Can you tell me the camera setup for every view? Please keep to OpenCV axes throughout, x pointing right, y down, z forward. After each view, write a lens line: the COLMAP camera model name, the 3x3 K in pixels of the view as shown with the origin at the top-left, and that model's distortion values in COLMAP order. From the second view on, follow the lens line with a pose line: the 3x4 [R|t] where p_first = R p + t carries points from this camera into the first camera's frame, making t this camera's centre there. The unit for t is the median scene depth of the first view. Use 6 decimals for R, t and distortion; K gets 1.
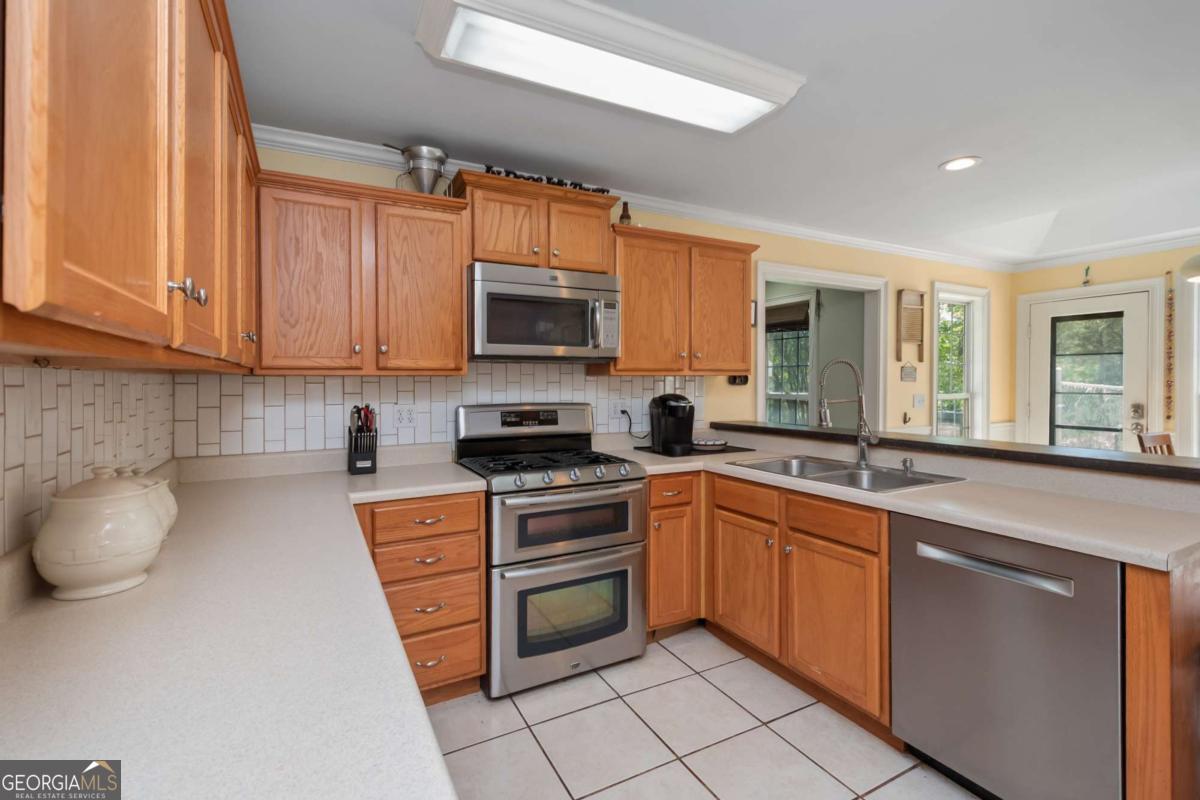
lens RADIAL K [[556.7, 0, 620.7], [0, 556.7, 389.8], [0, 0, 1]] dist [0.008994, -0.004343]
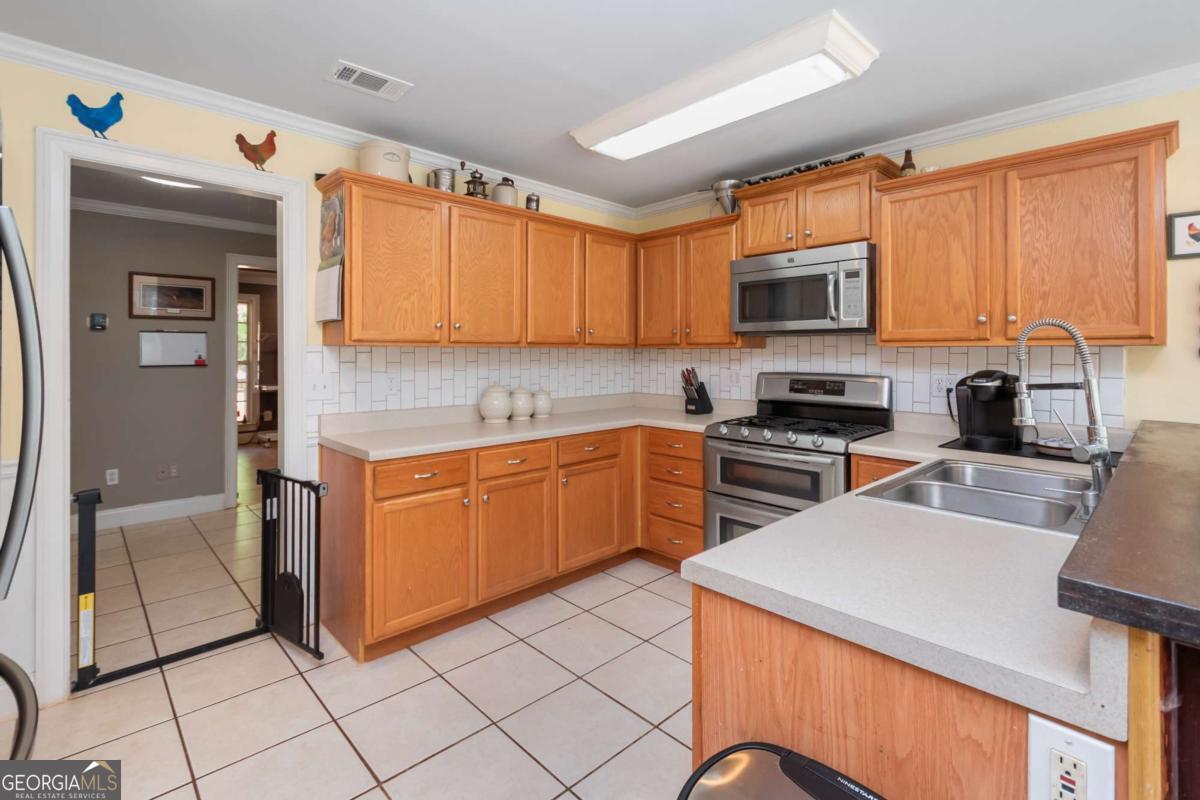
lens RADIAL K [[556.7, 0, 584.2], [0, 556.7, 352.0], [0, 0, 1]] dist [0.008994, -0.004343]
pose [[0.255213, 0.000447, -0.966885, 0.779319], [-0.009599, 0.999952, -0.002071, -0.010032], [0.966837, 0.009809, 0.255205, 0.295062]]
